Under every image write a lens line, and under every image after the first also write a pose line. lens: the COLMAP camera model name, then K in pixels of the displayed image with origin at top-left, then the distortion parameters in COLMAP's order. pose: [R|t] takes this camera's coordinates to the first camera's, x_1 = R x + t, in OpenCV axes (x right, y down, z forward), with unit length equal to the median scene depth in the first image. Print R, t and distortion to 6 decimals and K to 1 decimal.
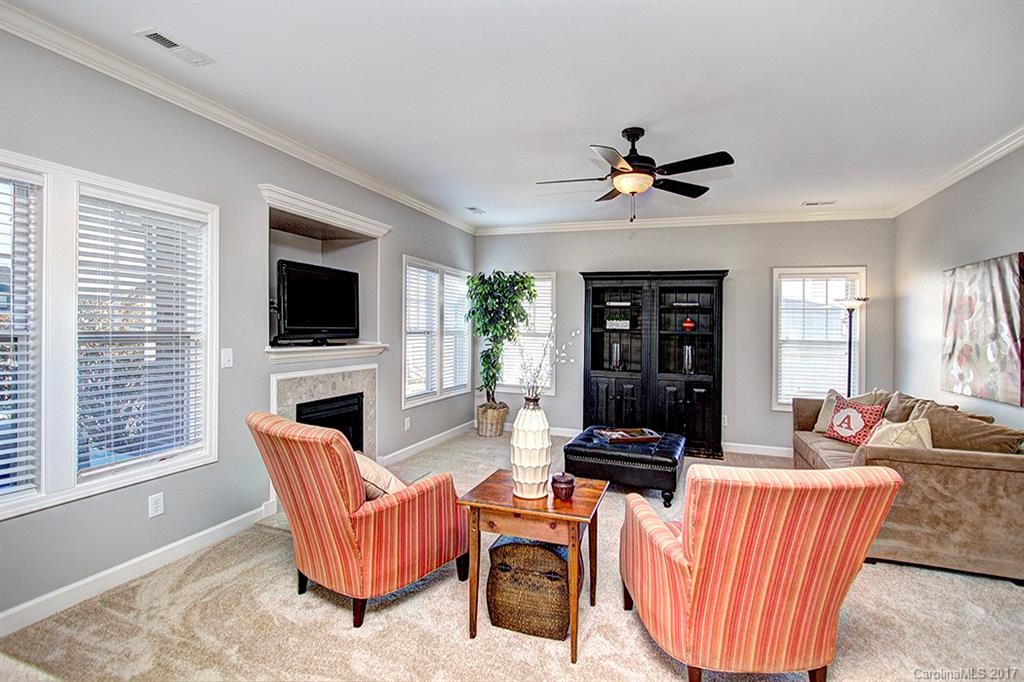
lens RADIAL K [[493.7, 0, 512.3], [0, 493.7, 315.2], [0, 0, 1]] dist [-0.003747, -0.000221]
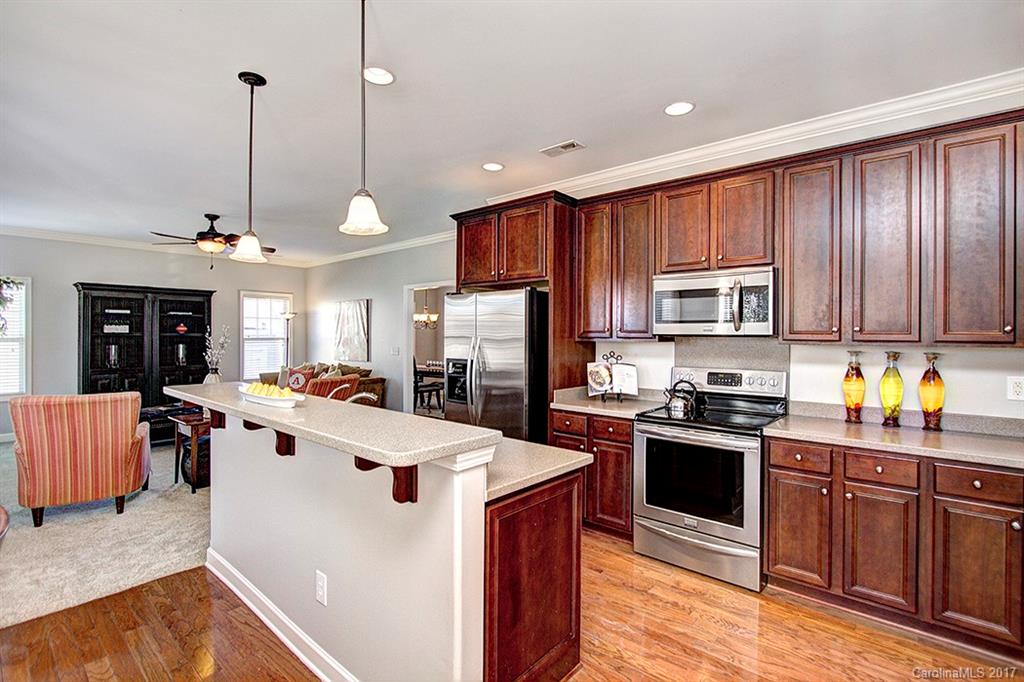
lens RADIAL K [[484.7, 0, 517.6], [0, 484.7, 334.3], [0, 0, 1]] dist [-0.002403, -0.000479]
pose [[0.376346, -0.020626, 0.926250, -0.518300], [-0.017354, 0.999420, 0.029306, -0.019620], [-0.926317, -0.027104, 0.375770, -0.338899]]
